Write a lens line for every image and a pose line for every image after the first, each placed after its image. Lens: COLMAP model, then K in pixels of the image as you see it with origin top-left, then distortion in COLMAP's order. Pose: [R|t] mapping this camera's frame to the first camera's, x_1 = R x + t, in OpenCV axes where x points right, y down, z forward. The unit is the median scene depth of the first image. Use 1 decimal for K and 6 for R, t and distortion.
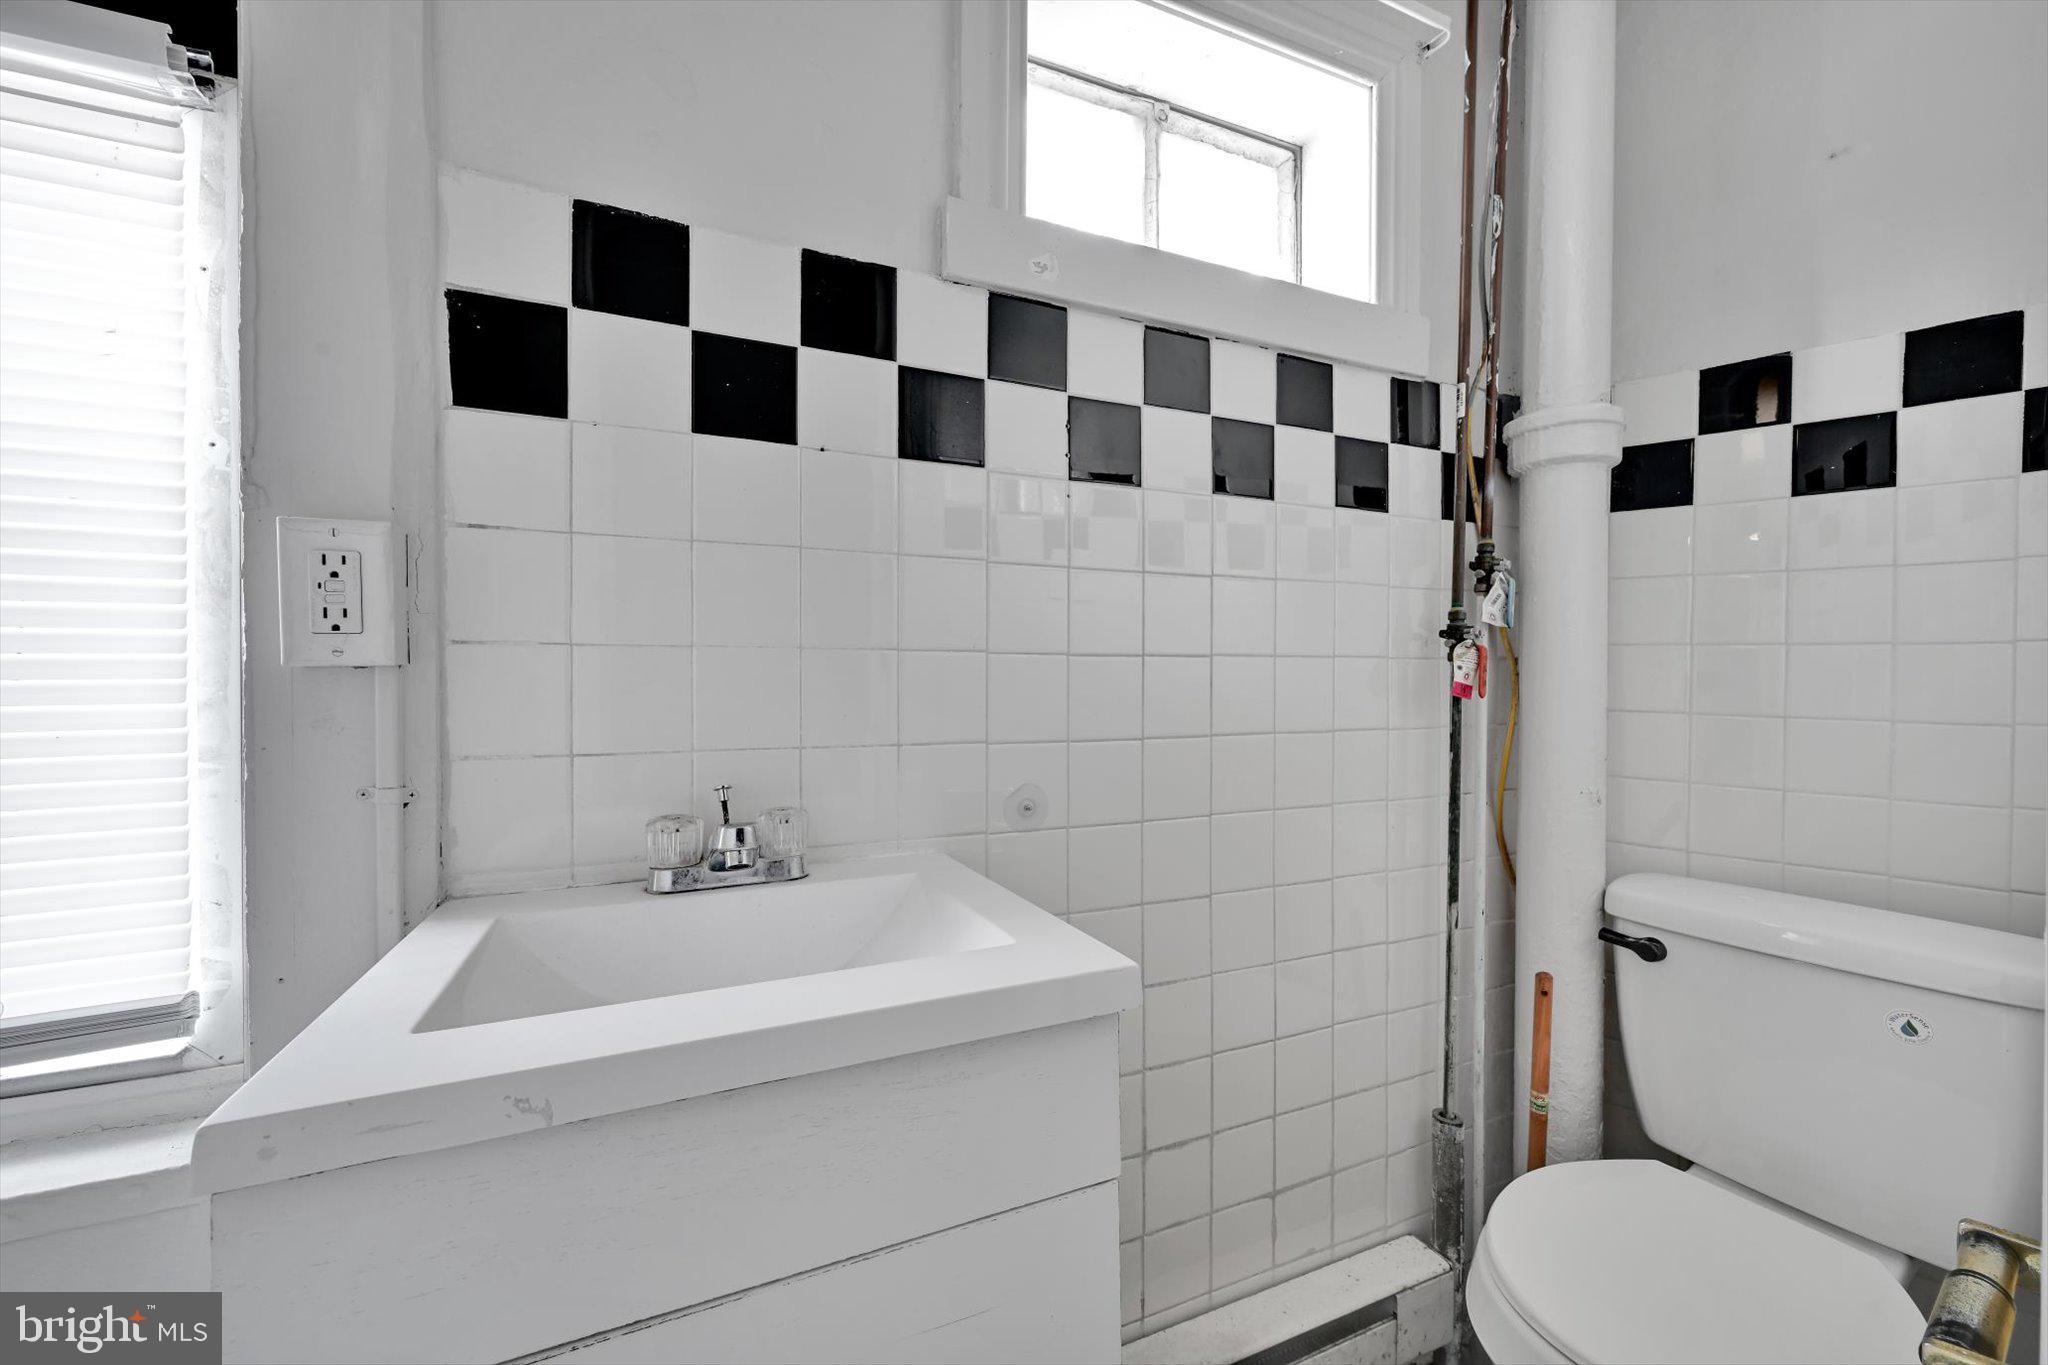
lens RADIAL K [[806.1, 0, 1025.6], [0, 806.1, 685.9], [0, 0, 1]] dist [-0.000681, -0.000214]
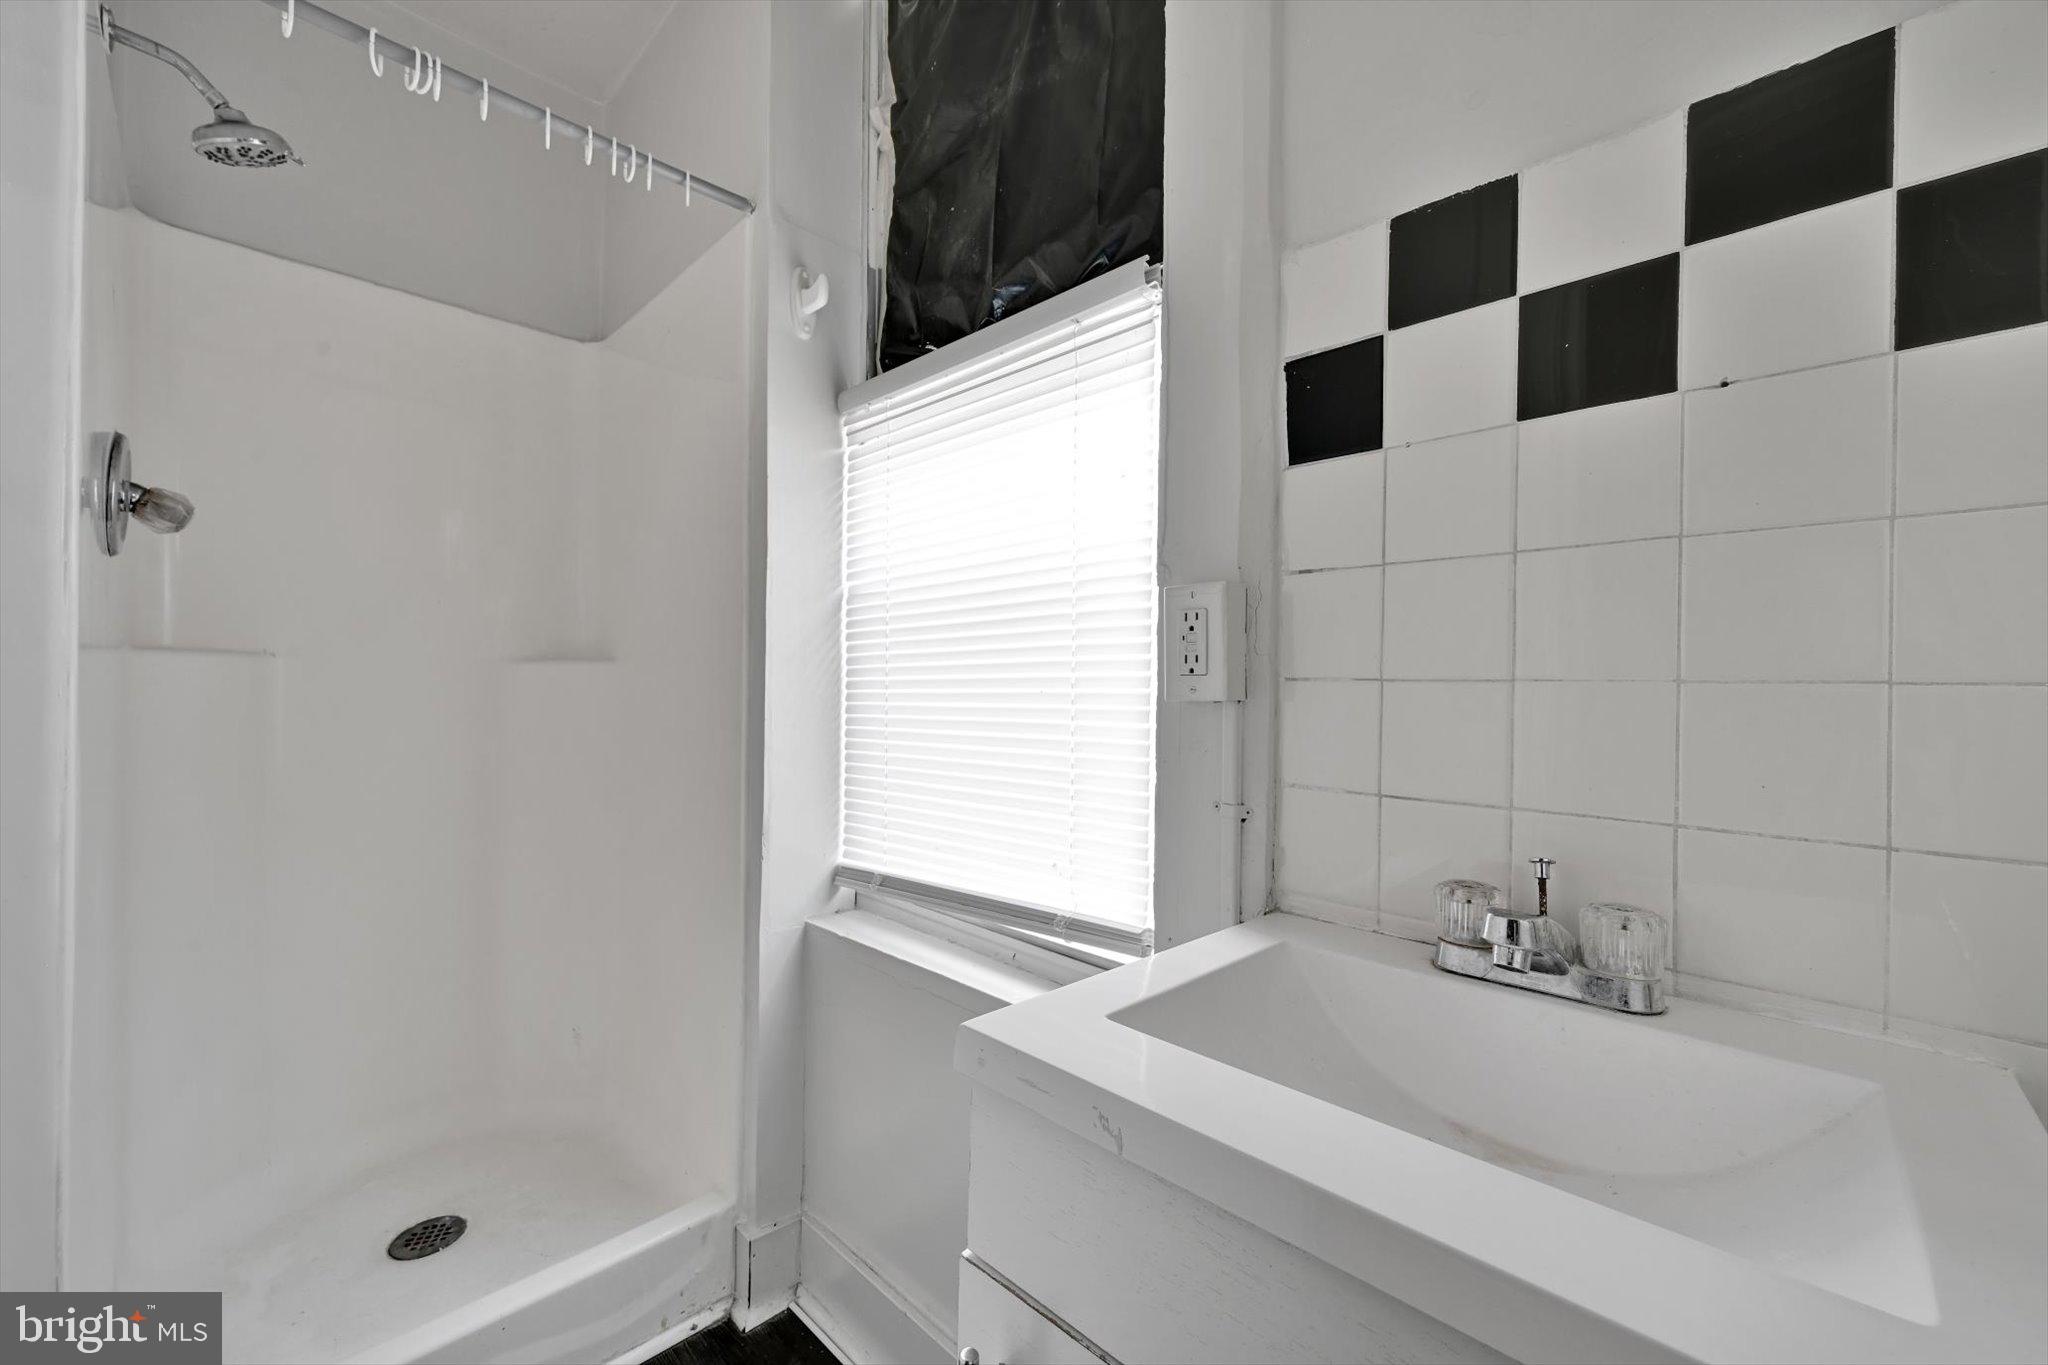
lens RADIAL K [[806.1, 0, 1023.9], [0, 806.1, 680.7], [0, 0, 1]] dist [-0.000681, -0.000214]
pose [[0.360505, -0.000507, -0.932757, 0.193136], [-0.020671, 0.999750, -0.008533, -0.035871], [0.932528, 0.022357, 0.360405, 0.268930]]
